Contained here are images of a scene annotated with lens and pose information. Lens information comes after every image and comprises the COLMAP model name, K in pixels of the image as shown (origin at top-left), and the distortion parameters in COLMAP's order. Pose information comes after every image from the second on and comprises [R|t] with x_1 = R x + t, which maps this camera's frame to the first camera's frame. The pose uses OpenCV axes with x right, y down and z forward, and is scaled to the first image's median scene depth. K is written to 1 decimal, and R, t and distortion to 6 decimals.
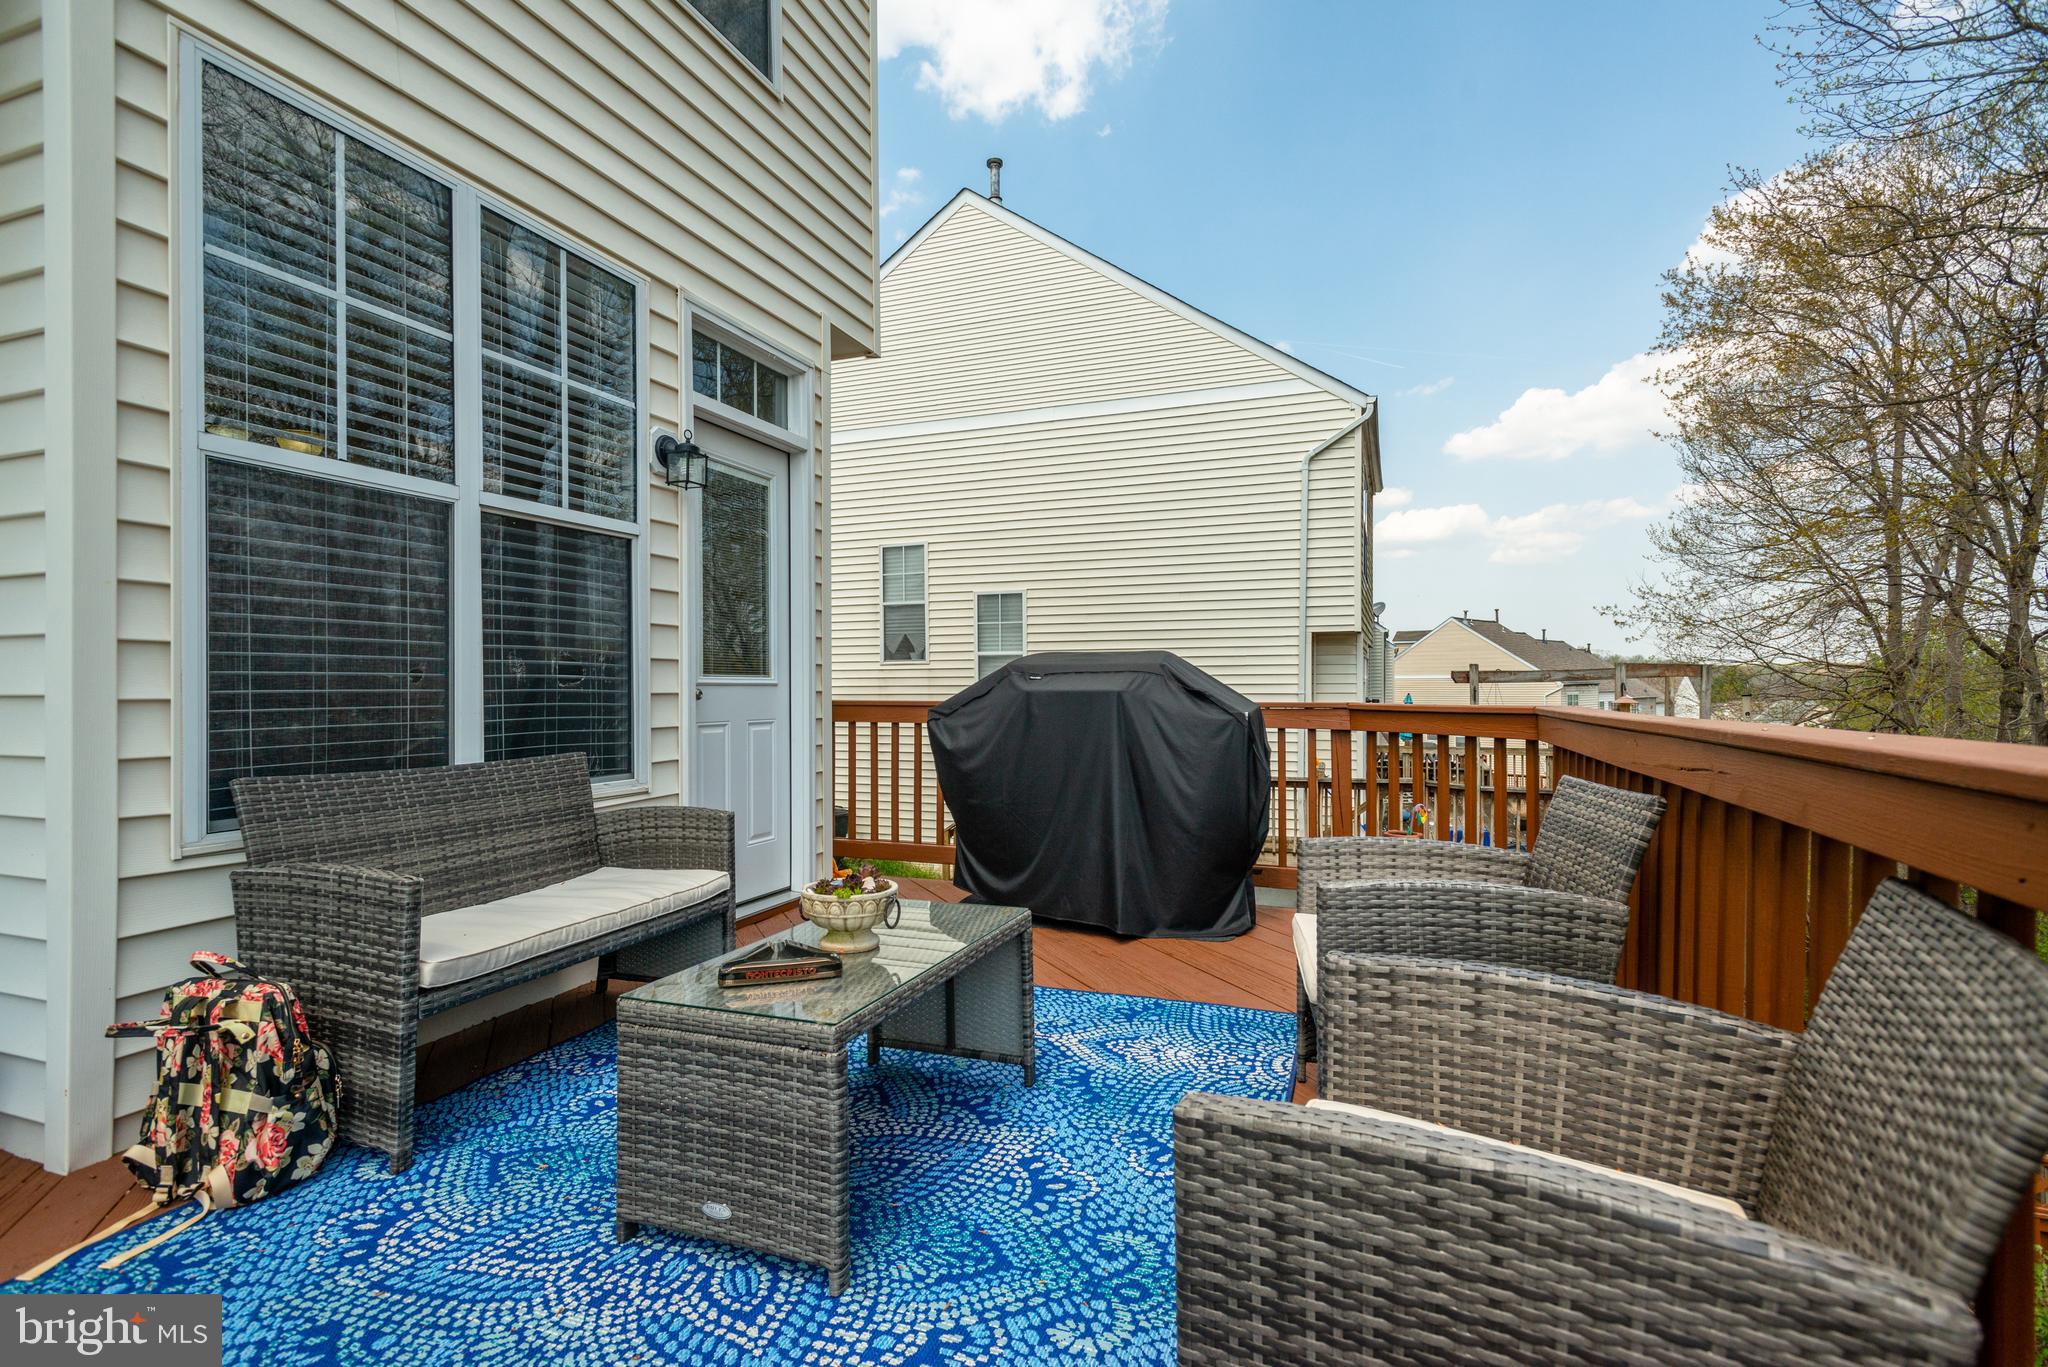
lens RADIAL K [[972.4, 0, 1027.9], [0, 972.4, 692.4], [0, 0, 1]] dist [0.022340, -0.008100]
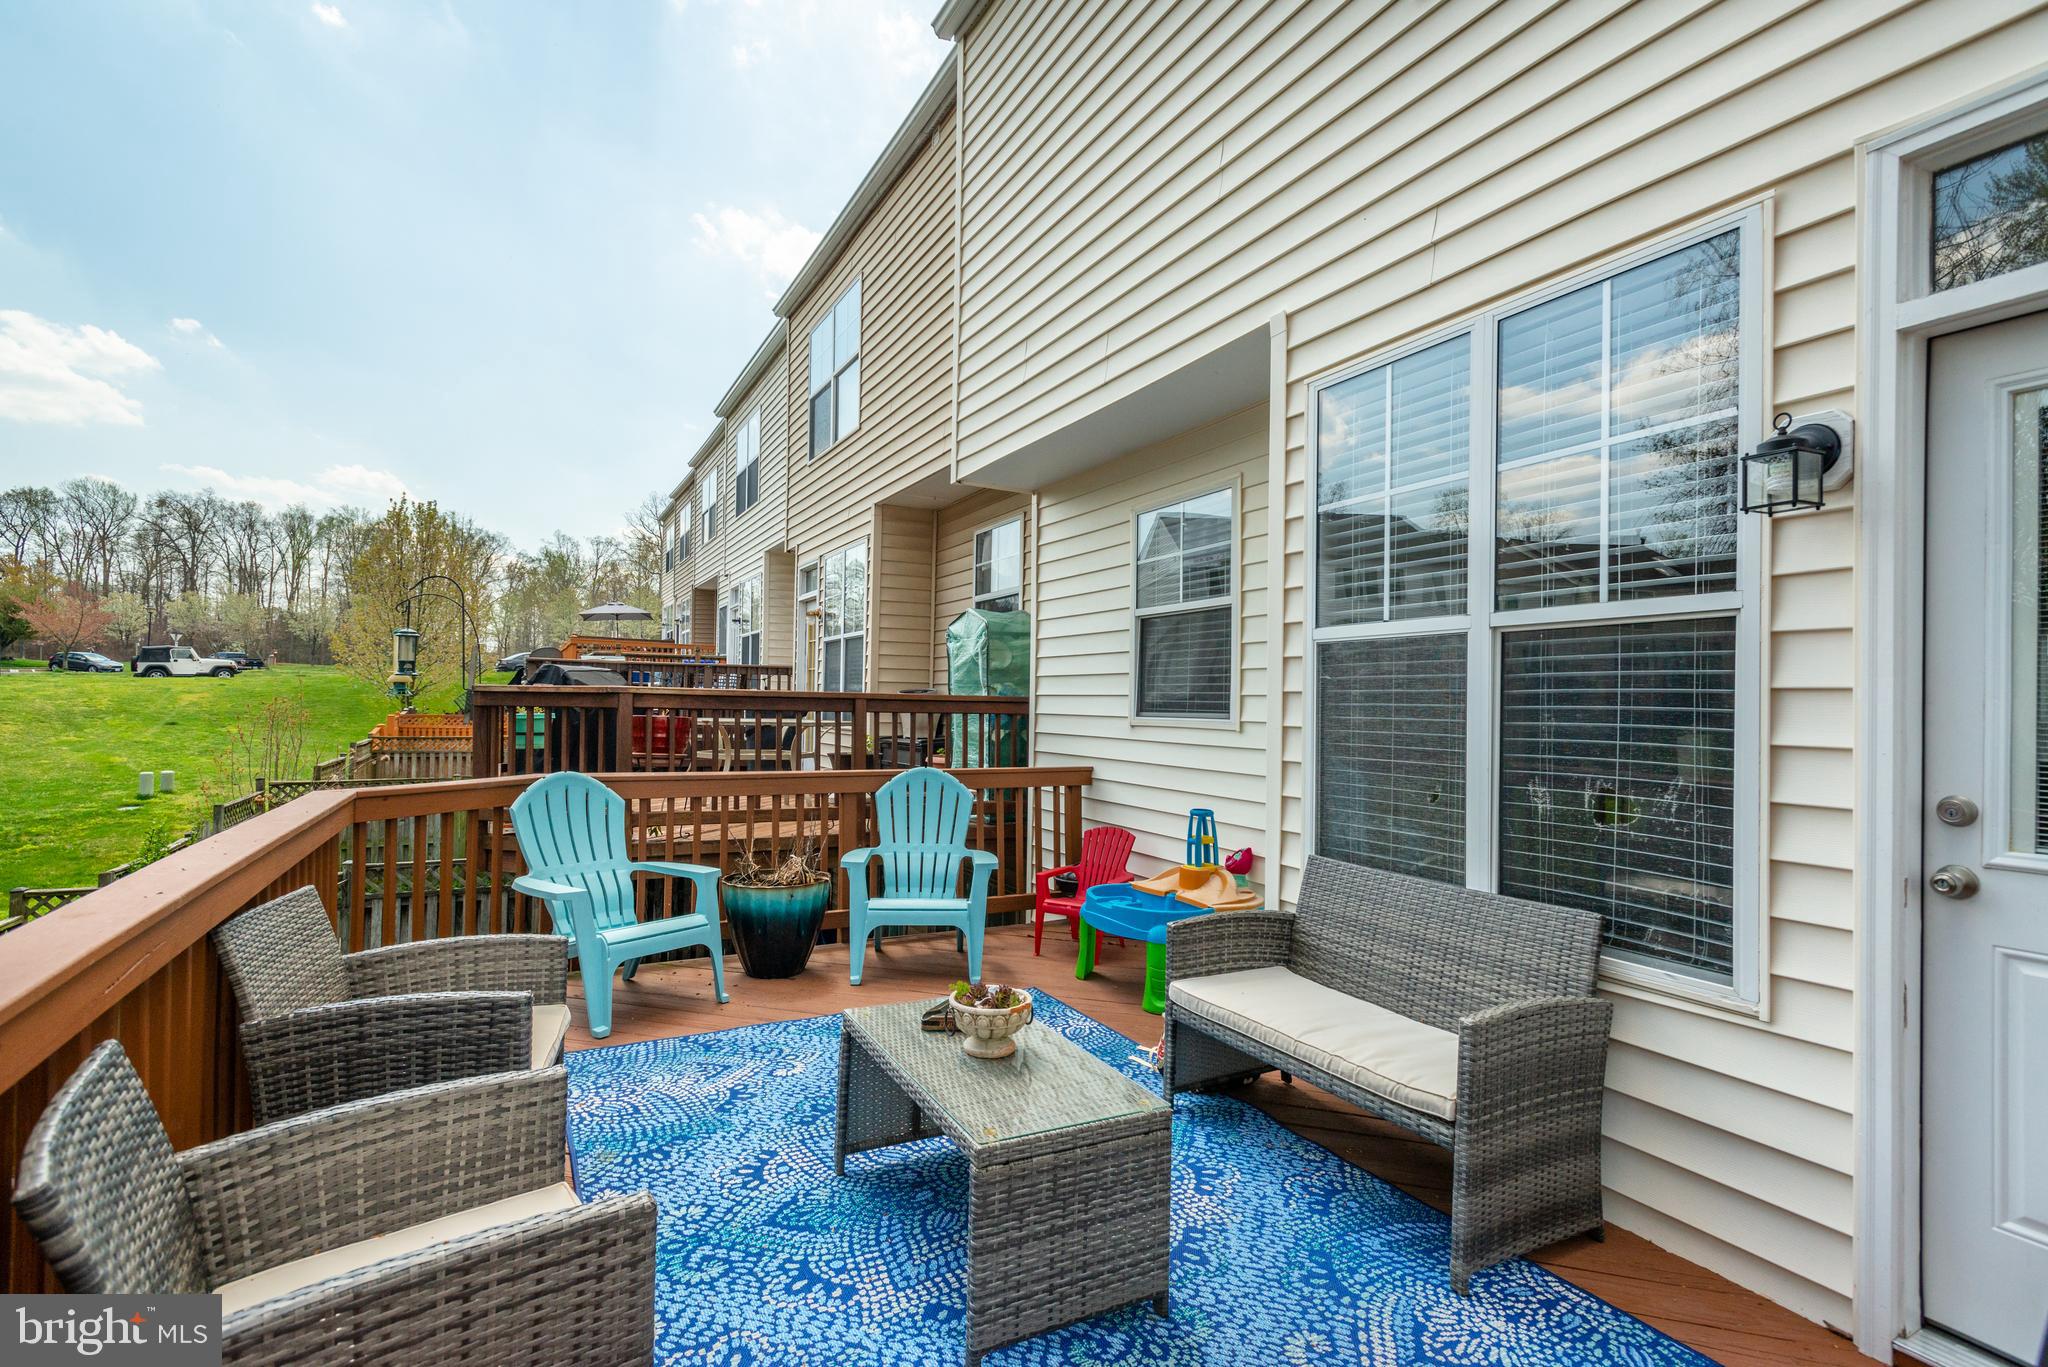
lens RADIAL K [[972.4, 0, 1027.9], [0, 972.4, 692.4], [0, 0, 1]] dist [0.022340, -0.008100]
pose [[-0.665765, -0.020010, -0.745893, 0.628008], [-0.020090, 0.999759, -0.008888, -0.144966], [0.745891, 0.009068, -0.666006, 1.730634]]
